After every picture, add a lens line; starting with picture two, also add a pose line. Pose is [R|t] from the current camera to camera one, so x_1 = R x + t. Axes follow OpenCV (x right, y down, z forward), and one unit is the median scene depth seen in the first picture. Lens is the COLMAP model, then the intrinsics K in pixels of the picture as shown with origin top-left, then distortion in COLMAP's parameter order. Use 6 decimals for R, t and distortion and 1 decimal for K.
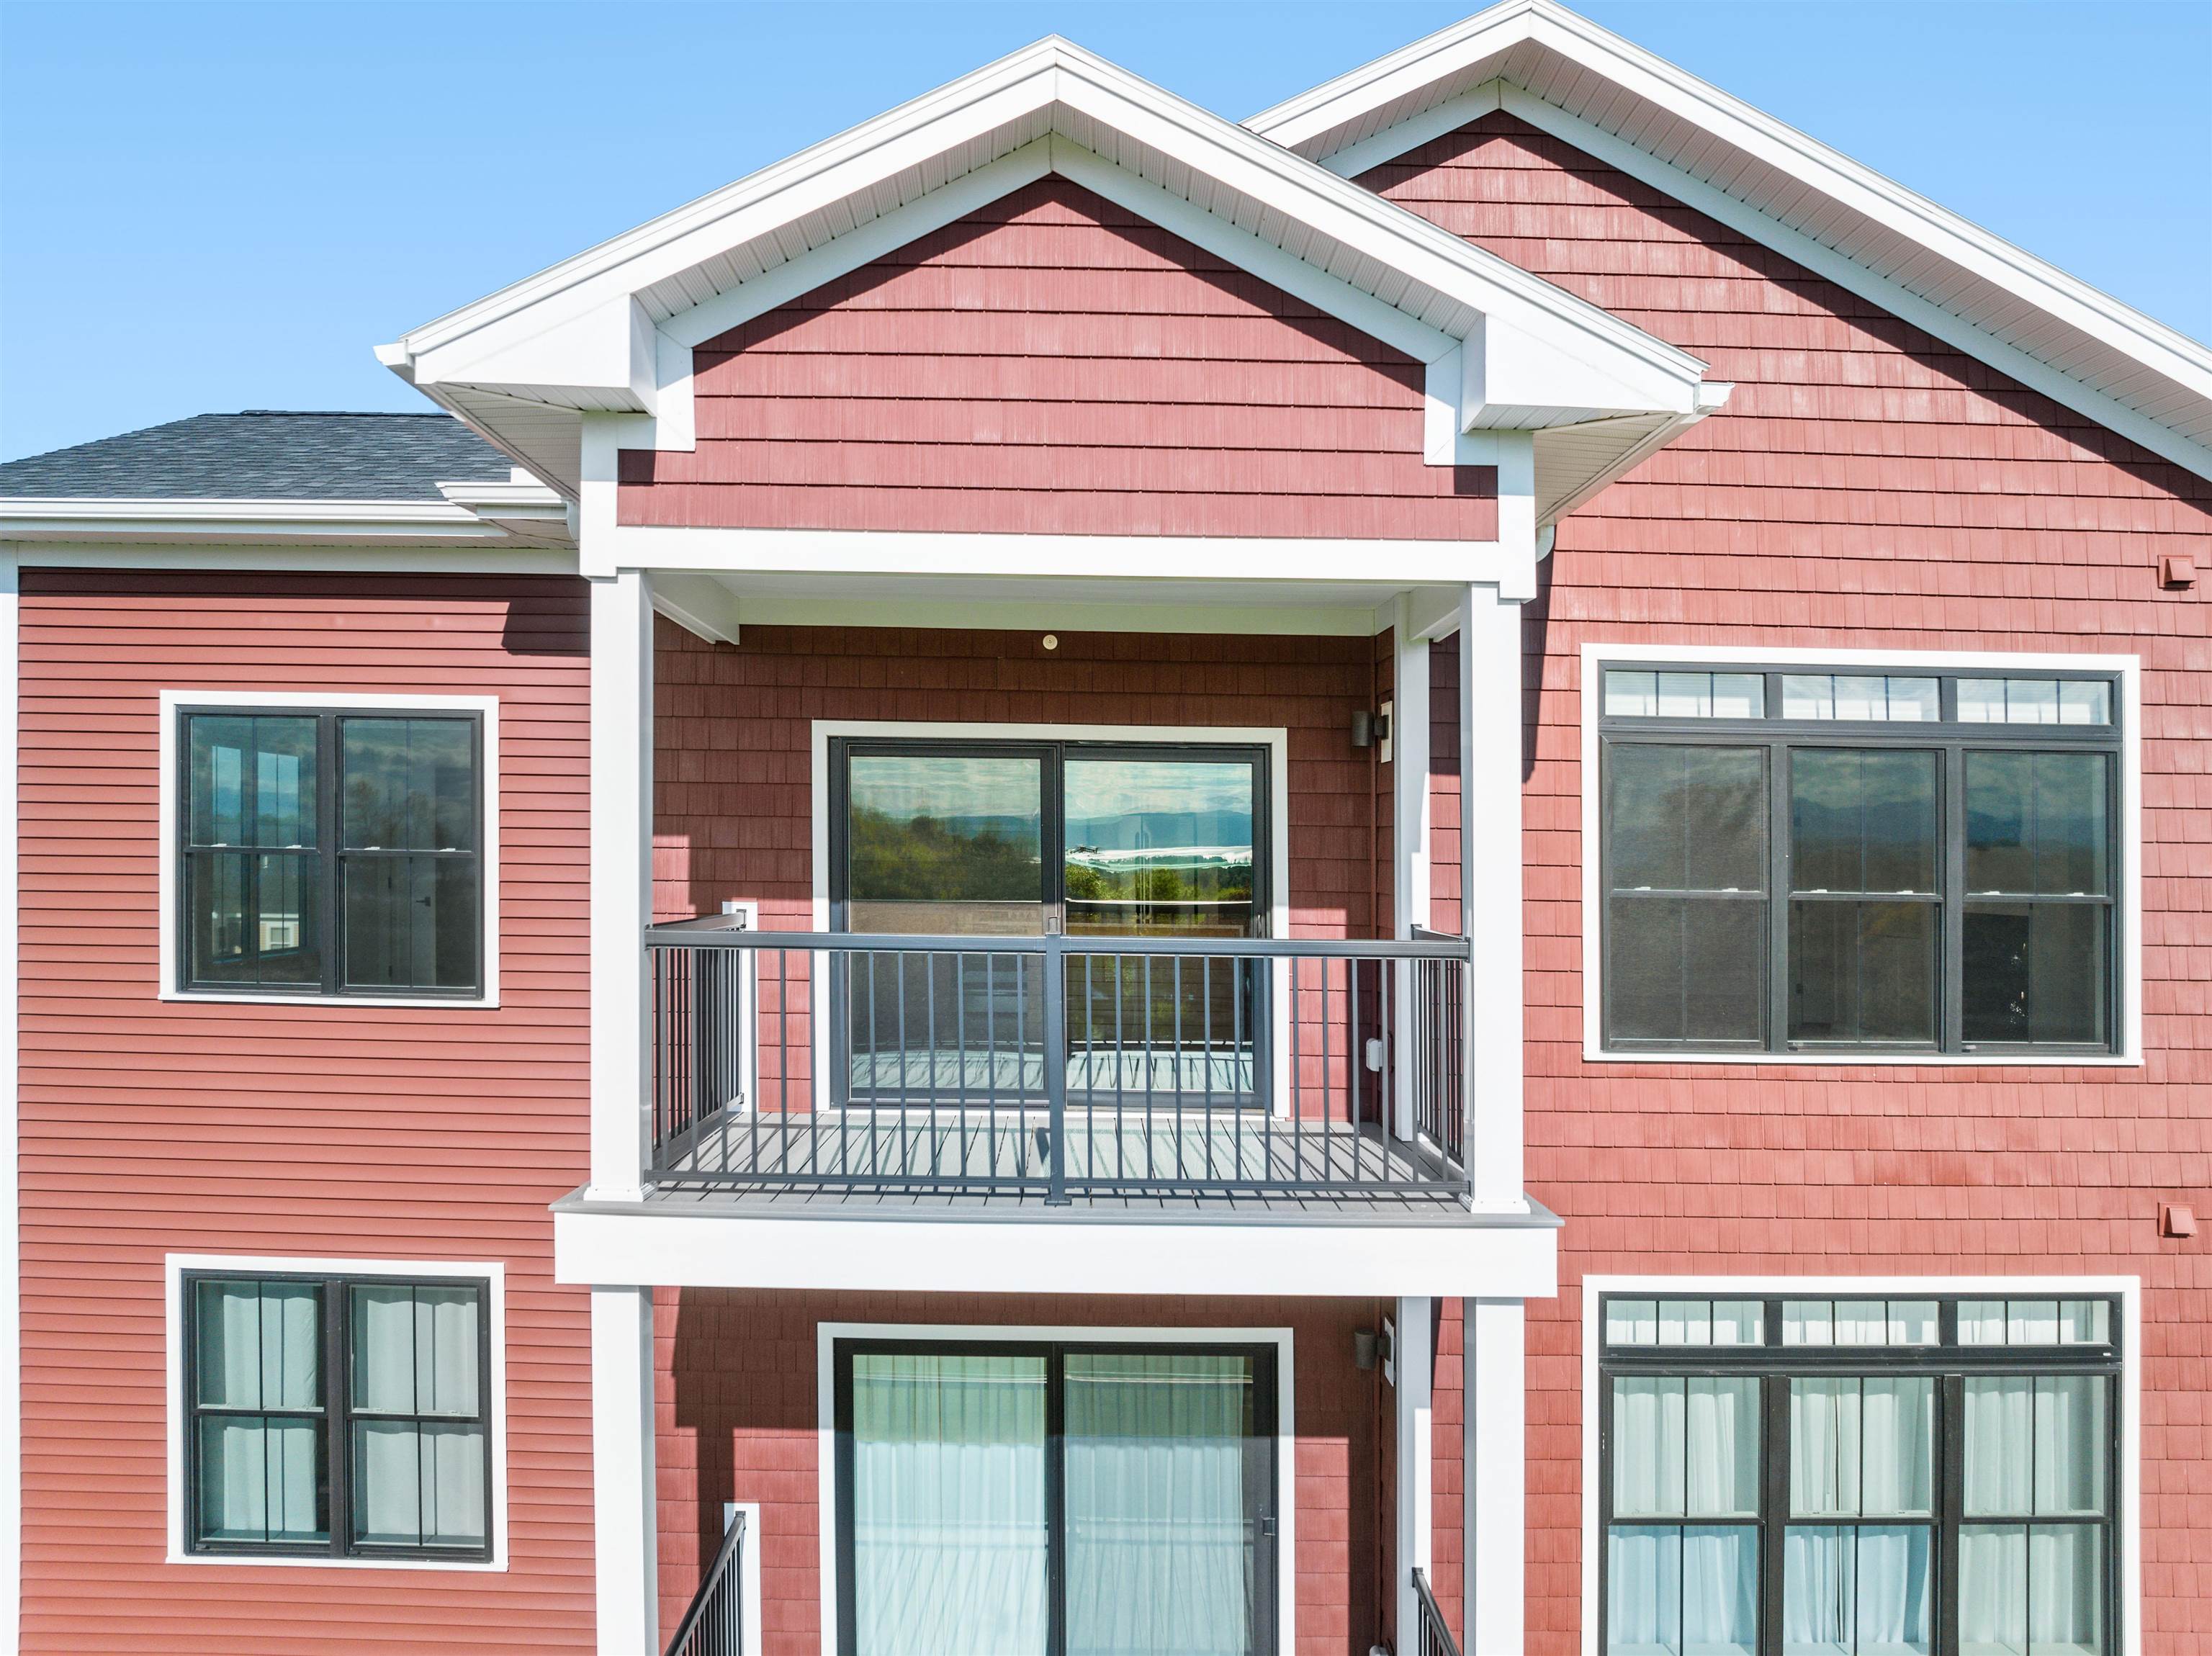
lens RADIAL K [[1559.8, 0, 1125.7], [0, 1559.8, 830.1], [0, 0, 1]] dist [-0.036022, 0.008036]
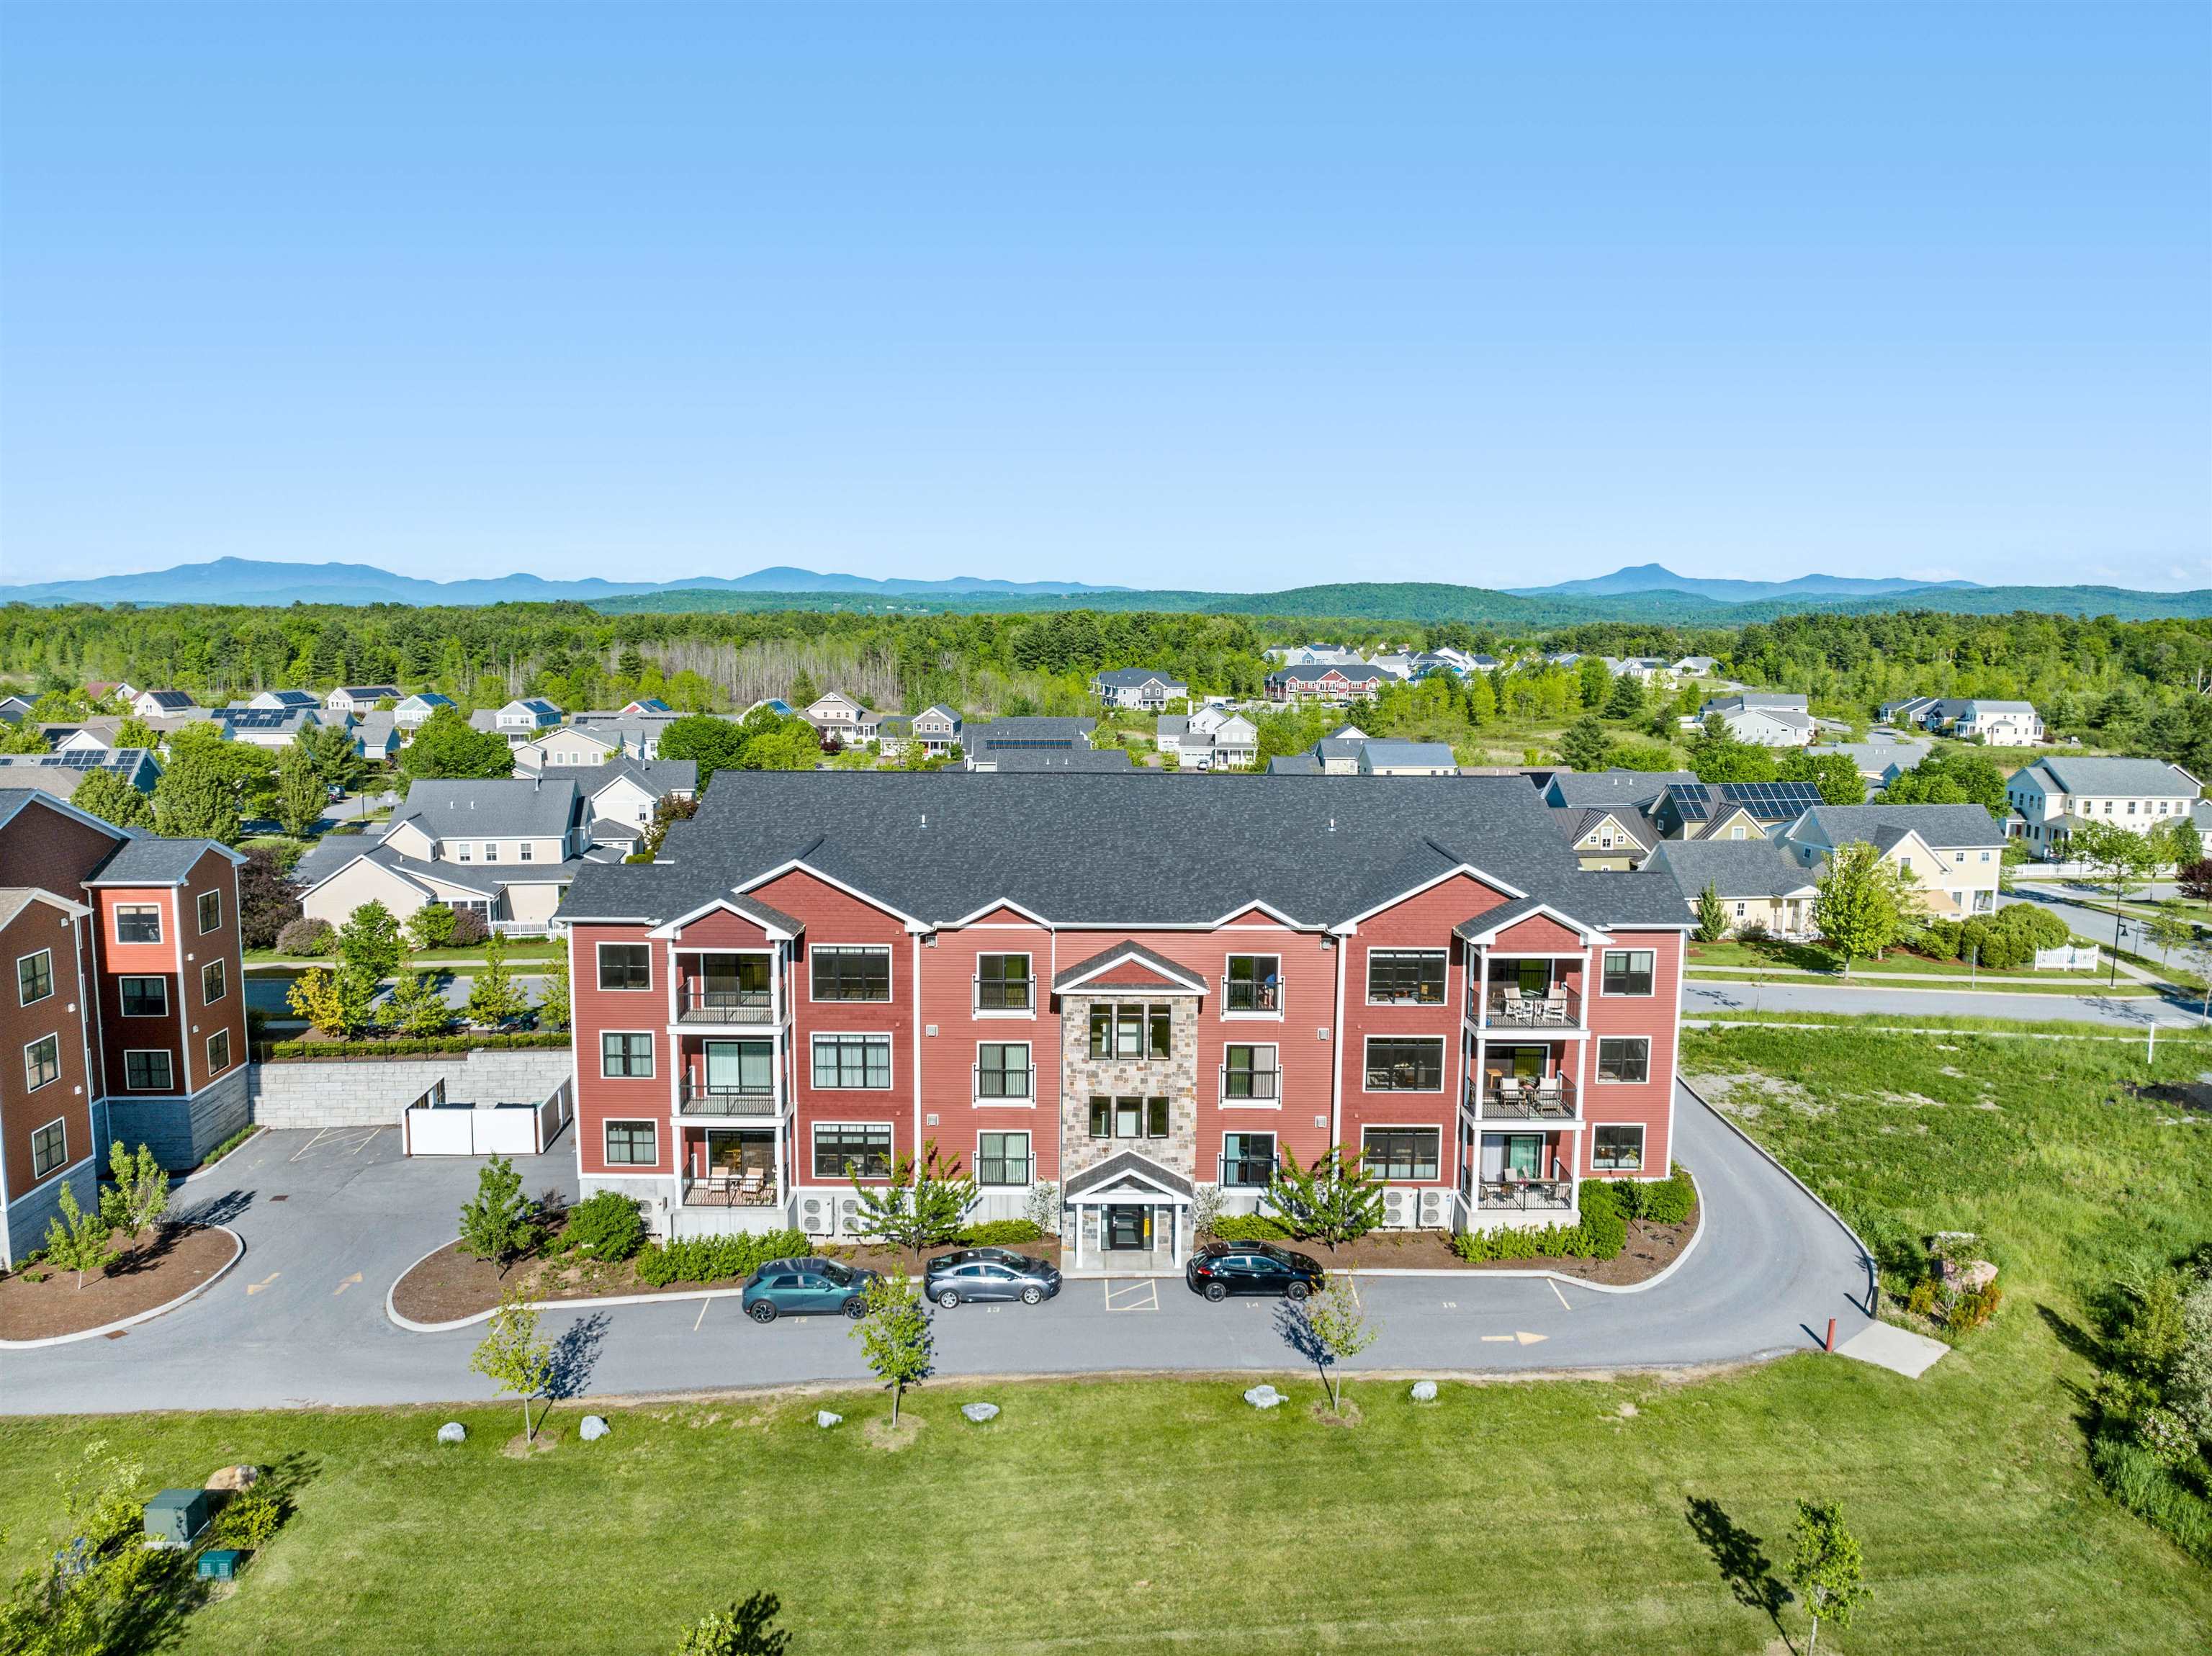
lens RADIAL K [[1559.8, 0, 1104.0], [0, 1559.8, 774.1], [0, 0, 1]] dist [-0.036022, 0.008036]
pose [[0.999944, -0.006550, 0.008356, 1.532692], [0.005523, 0.993048, 0.117578, -1.651511], [-0.009068, -0.117526, 0.993028, -5.727884]]
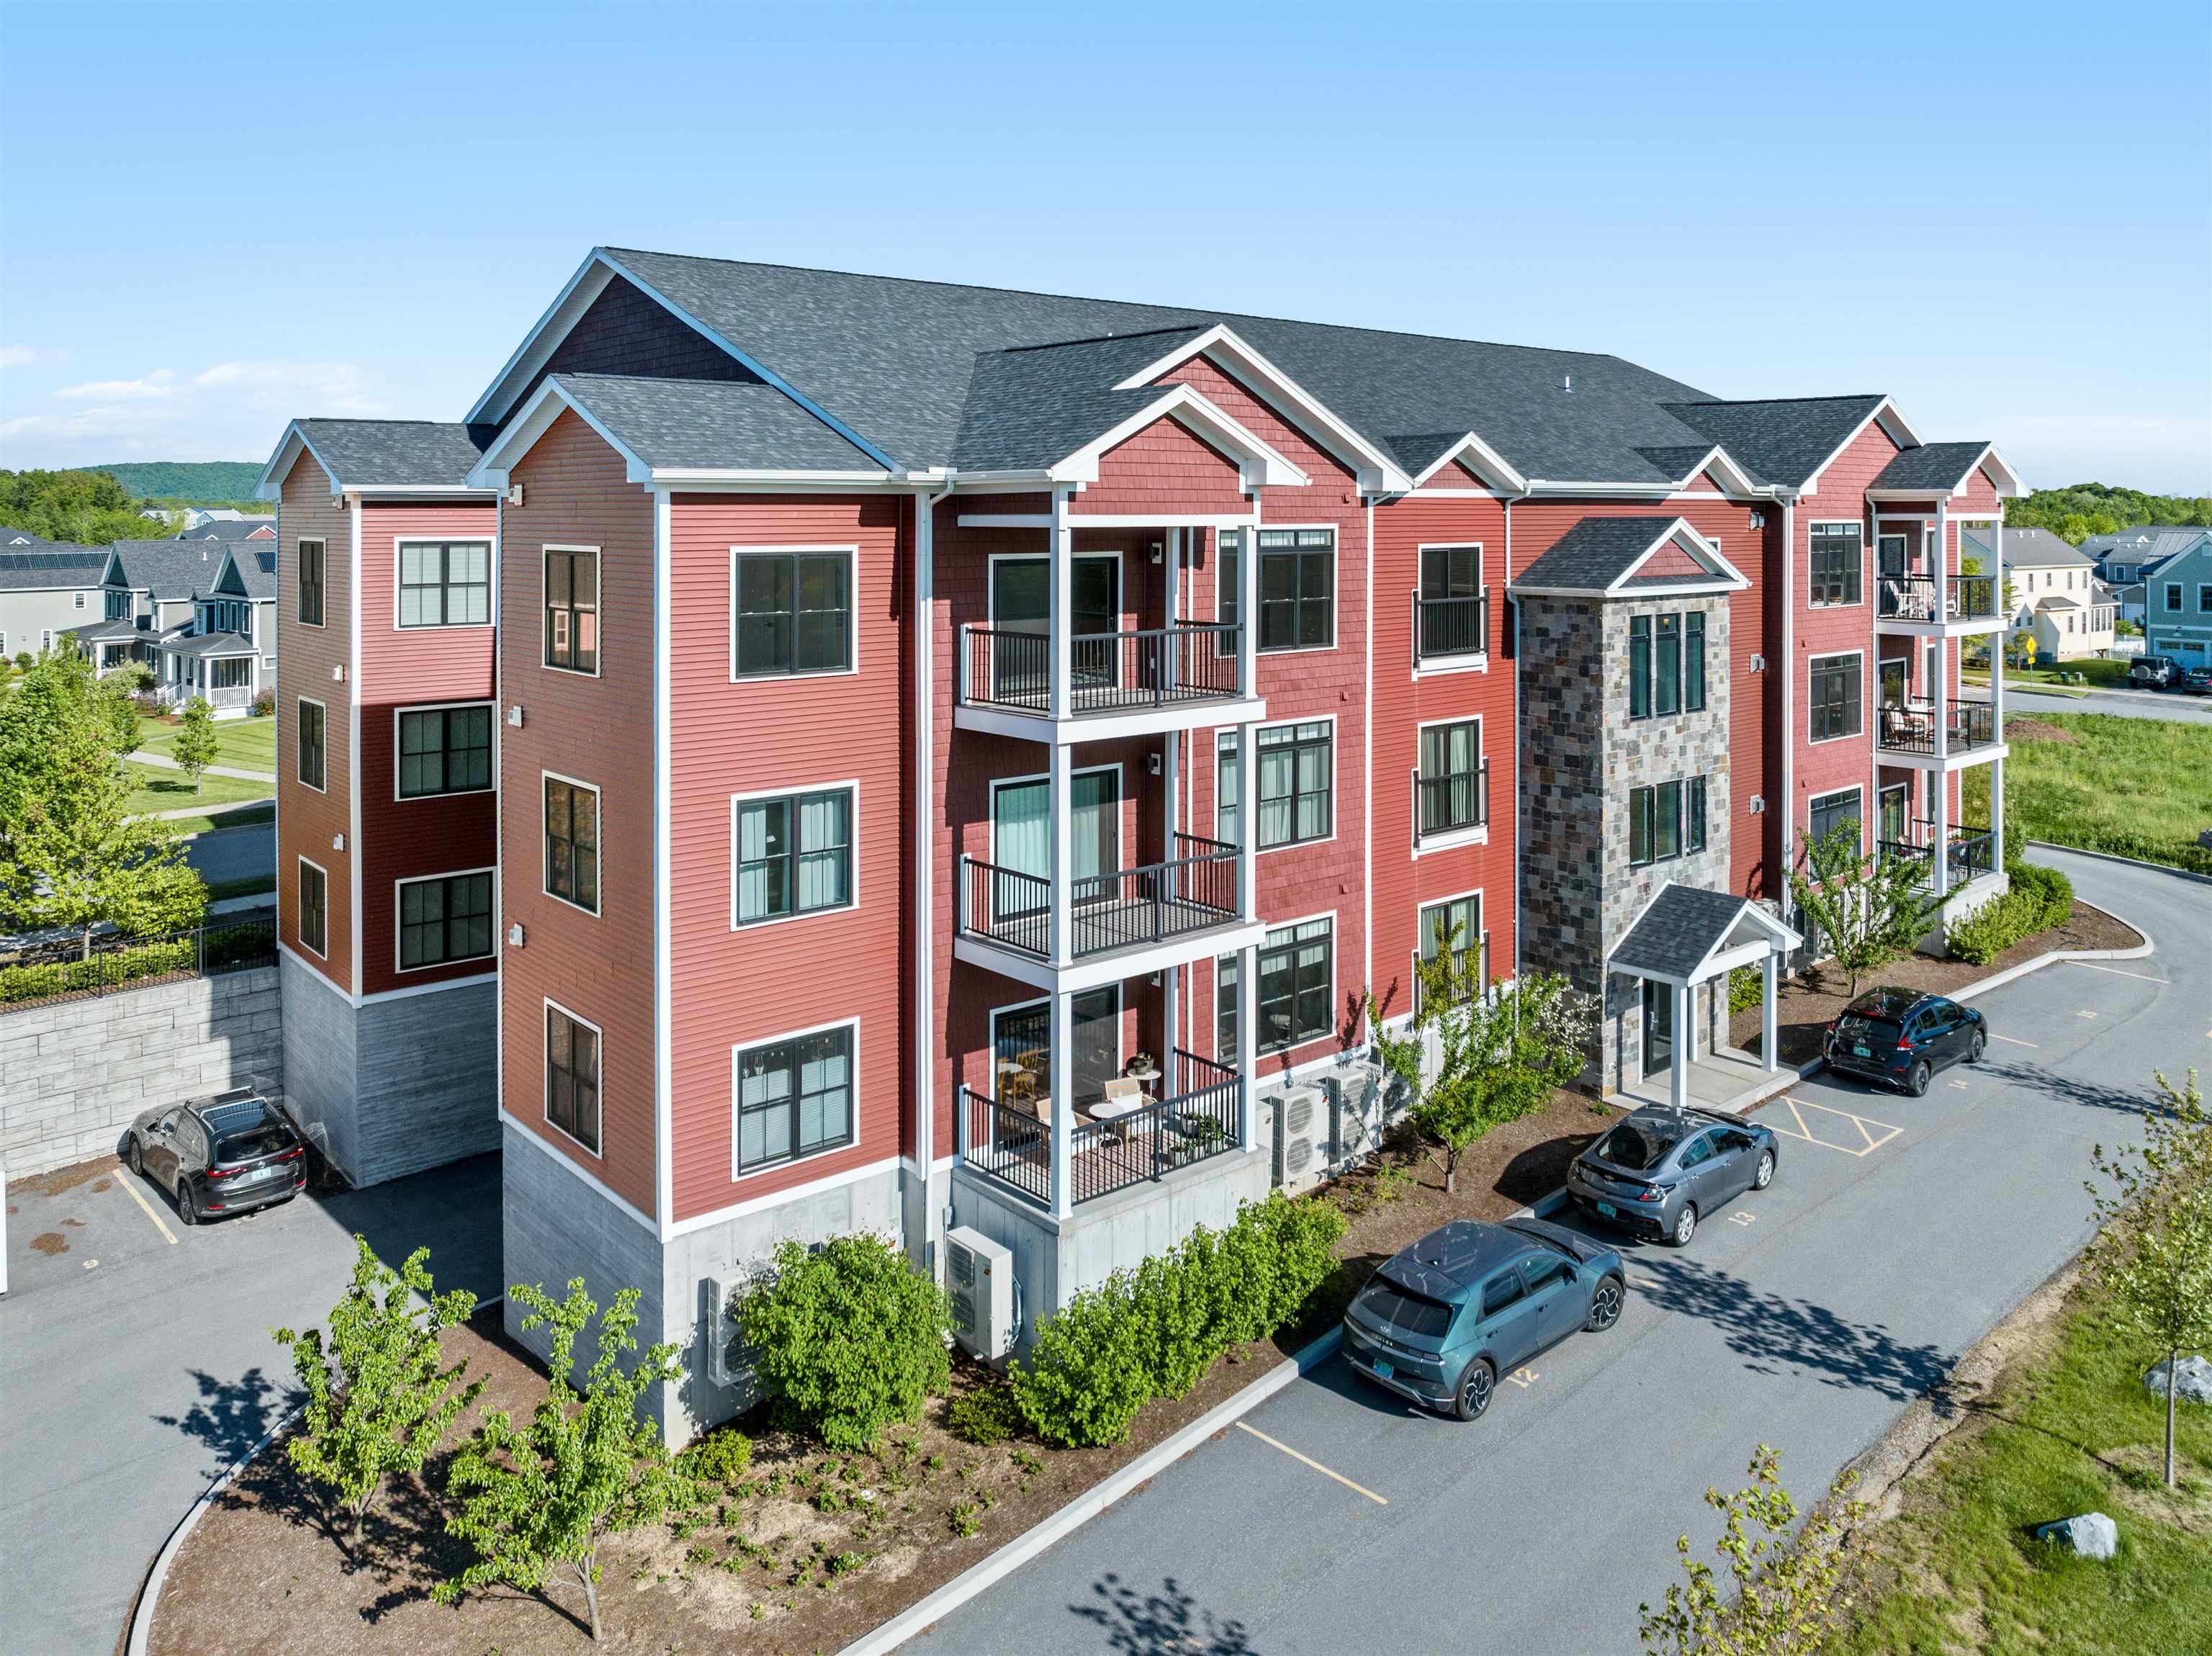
lens RADIAL K [[1638.0, 0, 1072.0], [0, 1638.0, 505.4], [0, 0, 1]] dist [0.002673, -0.015395]
pose [[0.765734, -0.012205, 0.643041, -1.977871], [0.003291, 0.999881, 0.015059, -0.205344], [-0.643149, -0.009415, 0.765683, -1.292616]]
